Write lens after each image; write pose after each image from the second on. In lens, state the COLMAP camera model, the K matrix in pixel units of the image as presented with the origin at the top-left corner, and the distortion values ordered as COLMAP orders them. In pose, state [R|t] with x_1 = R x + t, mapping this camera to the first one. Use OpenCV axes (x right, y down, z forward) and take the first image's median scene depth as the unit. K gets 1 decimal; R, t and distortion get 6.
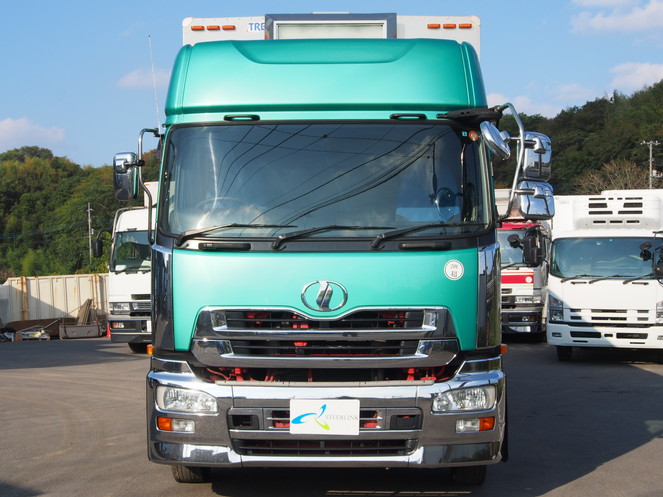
lens RADIAL K [[1107.0, 0, 329.2], [0, 1107.0, 253.0], [0, 0, 1]] dist [0.027122, 0.000000]
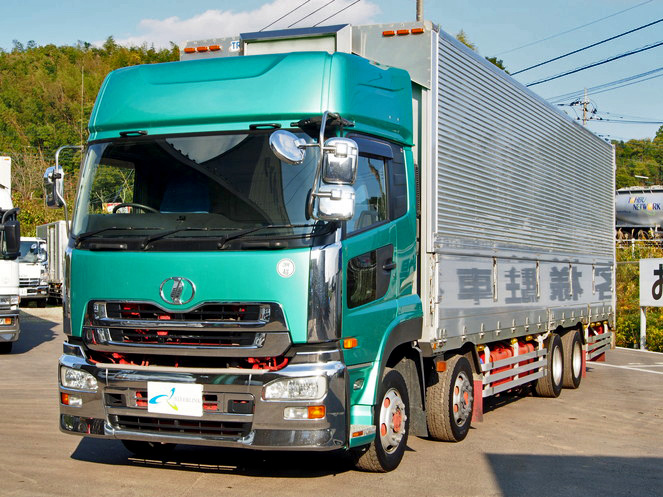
lens RADIAL K [[1130.9, 0, 335.1], [0, 1130.9, 248.0], [0, 0, 1]] dist [-0.035977, 0.000000]
pose [[0.930235, -0.003671, -0.366947, 0.558452], [0.002727, 0.999991, -0.003093, -0.000536], [0.366955, 0.001877, 0.930237, -0.003923]]
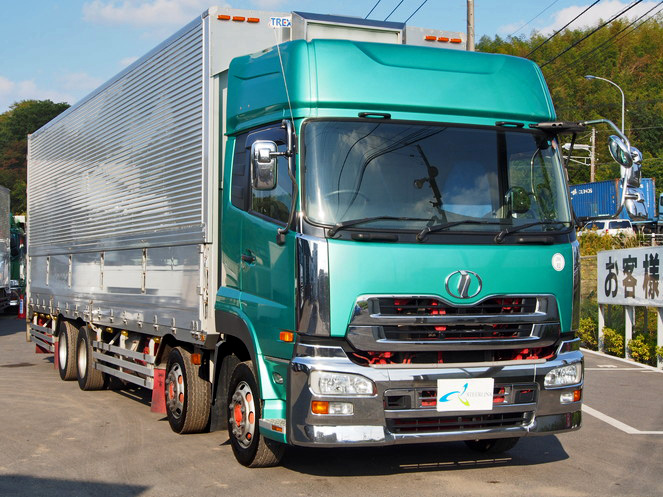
lens RADIAL K [[1130.9, 0, 333.1], [0, 1130.9, 248.8], [0, 0, 1]] dist [-0.035977, 0.000000]
pose [[0.906191, 0.015857, 0.422572, -0.589551], [-0.017444, 0.999848, -0.000111, 0.005823], [-0.422509, -0.007271, 0.906329, 0.040662]]
